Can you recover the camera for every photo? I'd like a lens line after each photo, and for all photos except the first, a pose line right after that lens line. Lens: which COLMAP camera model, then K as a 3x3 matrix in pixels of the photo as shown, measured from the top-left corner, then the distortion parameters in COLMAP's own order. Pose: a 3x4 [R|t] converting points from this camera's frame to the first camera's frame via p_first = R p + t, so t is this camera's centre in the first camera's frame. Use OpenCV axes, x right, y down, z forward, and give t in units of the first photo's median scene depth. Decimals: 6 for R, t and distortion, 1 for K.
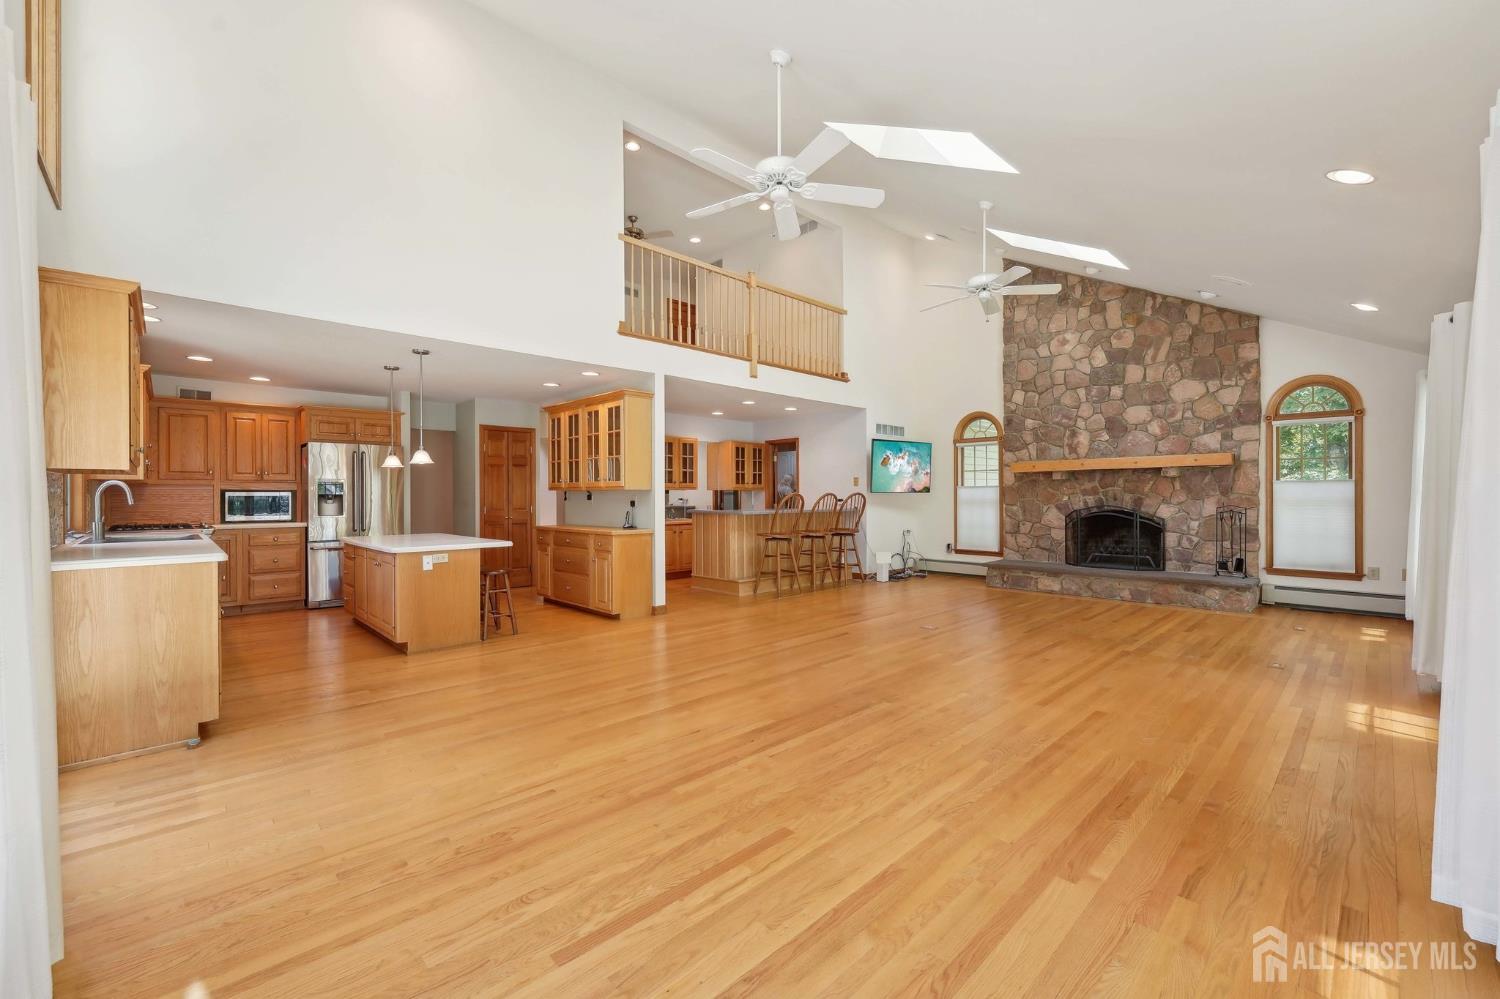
lens RADIAL K [[633.7, 0, 746.8], [0, 633.7, 490.3], [0, 0, 1]] dist [-0.001480, -0.000021]
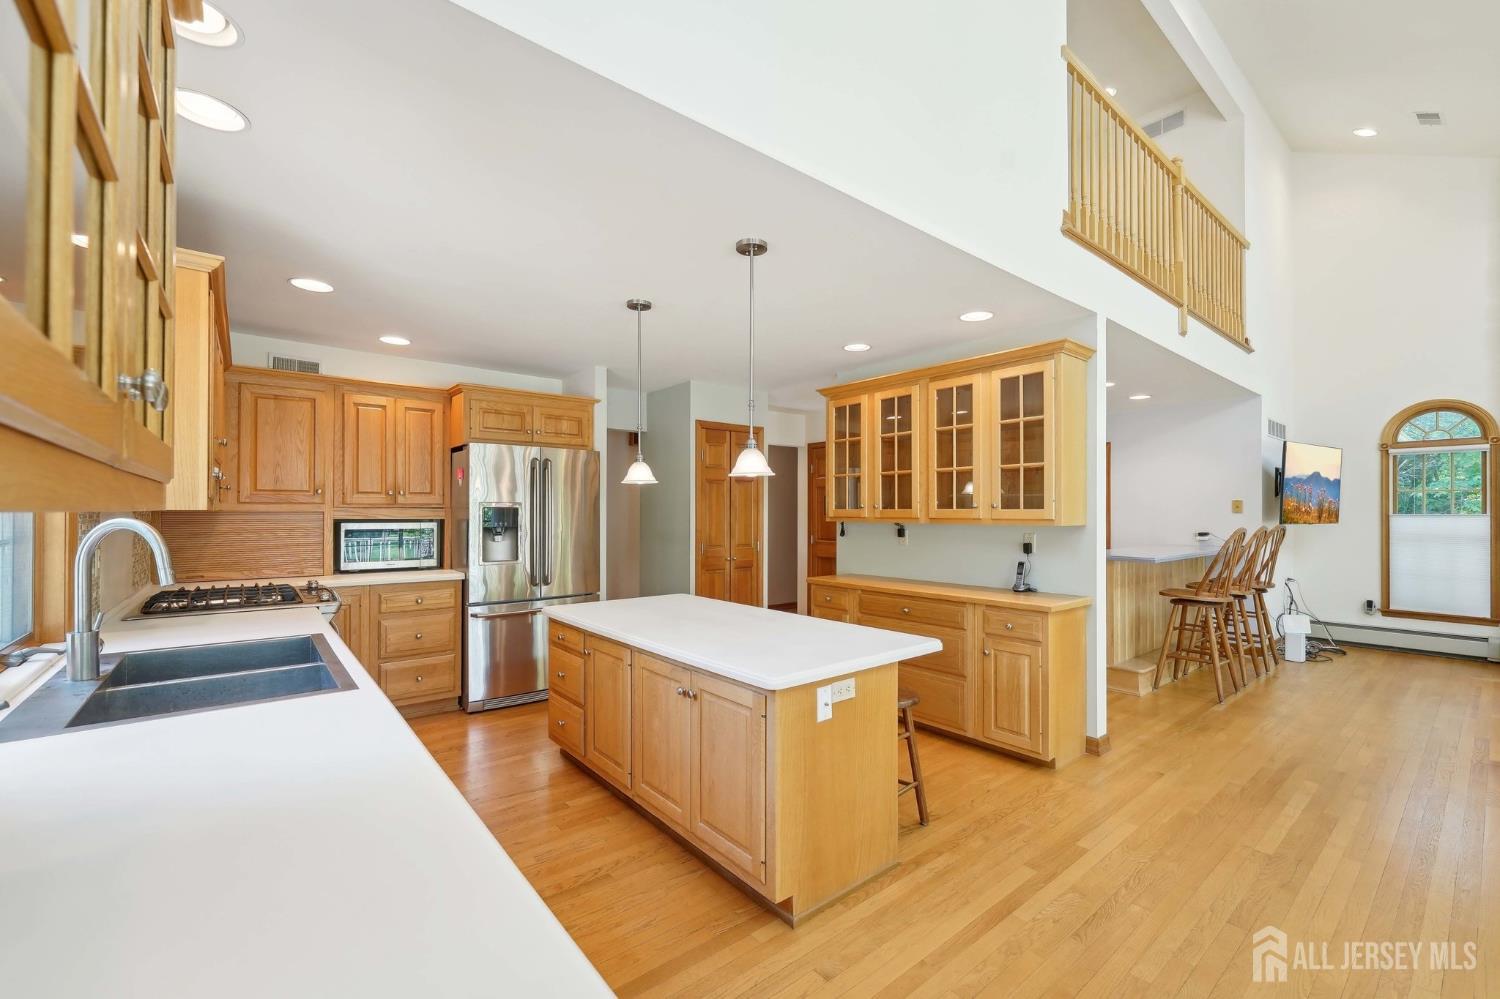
lens RADIAL K [[612.9, 0, 742.4], [0, 612.9, 503.0], [0, 0, 1]] dist [-0.000710, -0.000264]
pose [[0.998137, 0.003902, -0.060882, -0.390598], [-0.004249, 0.999975, -0.005565, -0.014992], [0.060858, 0.005813, 0.998129, 0.421001]]
